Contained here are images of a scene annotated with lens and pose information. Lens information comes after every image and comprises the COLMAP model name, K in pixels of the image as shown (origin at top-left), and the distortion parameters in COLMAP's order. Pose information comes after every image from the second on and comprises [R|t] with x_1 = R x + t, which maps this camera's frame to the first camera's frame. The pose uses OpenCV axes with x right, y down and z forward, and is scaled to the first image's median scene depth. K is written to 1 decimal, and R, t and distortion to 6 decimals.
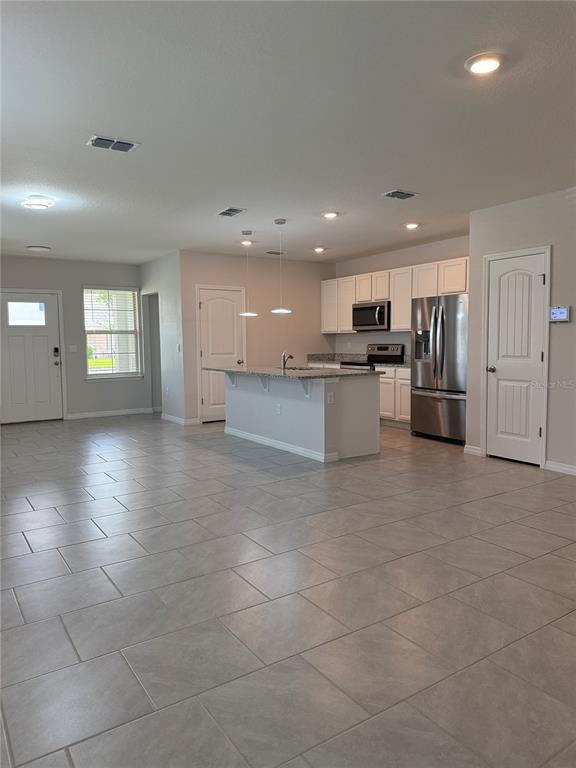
lens RADIAL K [[535.5, 0, 294.4], [0, 535.5, 385.1], [0, 0, 1]] dist [0.039035, -0.016433]
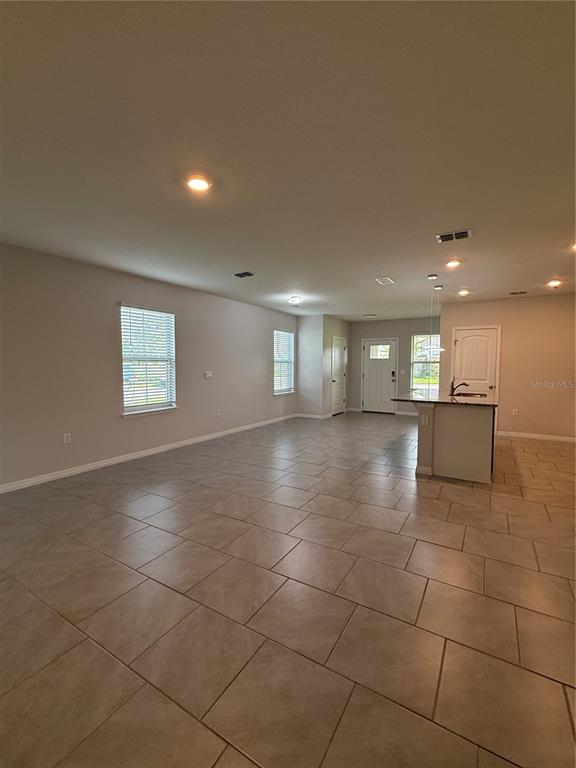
lens RADIAL K [[333.2, 0, 286.6], [0, 333.2, 383.1], [0, 0, 1]] dist [0.004703, 0.000349]
pose [[0.411830, 0.058364, -0.909390, 0.582333], [-0.084320, 0.996106, 0.025744, -0.048376], [0.907351, 0.066077, 0.415148, 0.396668]]
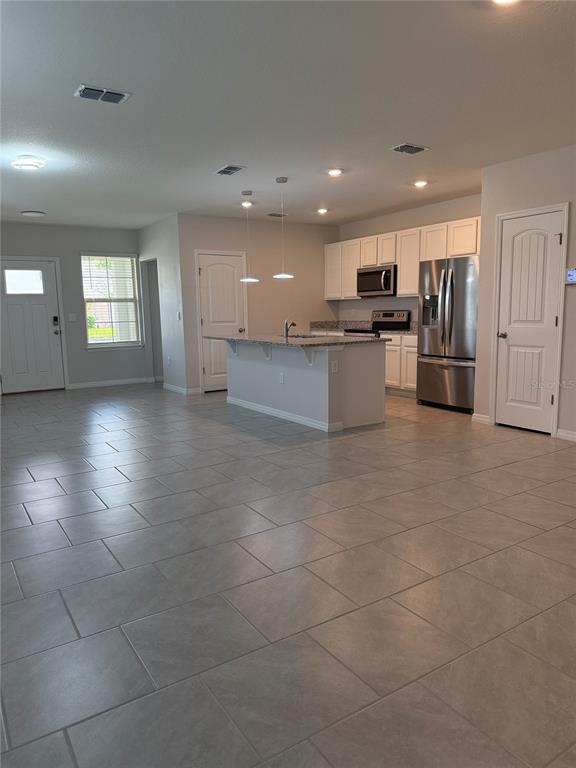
lens RADIAL K [[535.5, 0, 286.0], [0, 535.5, 391.9], [0, 0, 1]] dist [0.039035, -0.016433]
pose [[0.999764, -0.005043, -0.021126, -0.000988], [0.006524, 0.997484, 0.070591, 0.001483], [0.020717, -0.070712, 0.997282, 0.026595]]
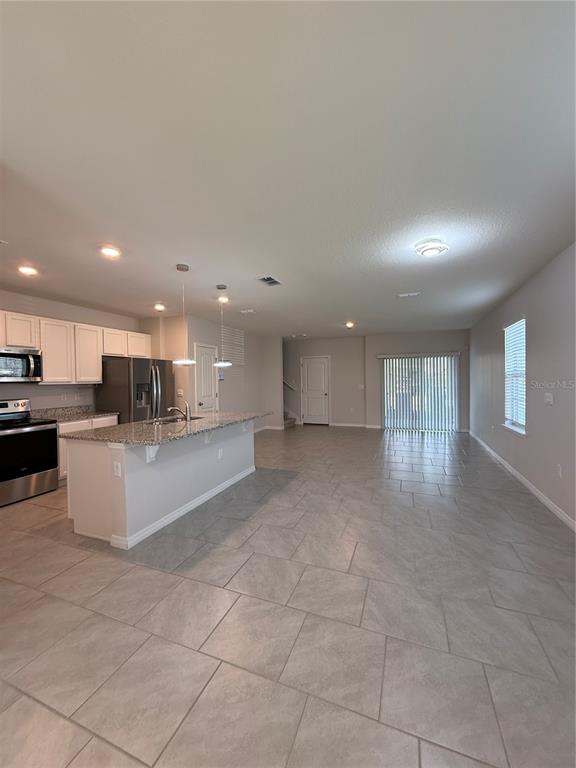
lens RADIAL K [[305.6, 0, 285.3], [0, 305.6, 380.7], [0, 0, 1]] dist [0.000903, 0.000360]
pose [[-0.551421, 0.026560, 0.833805, -0.728777], [0.099249, 0.994483, 0.033958, -0.125410], [-0.828303, 0.101479, -0.551014, 1.435581]]
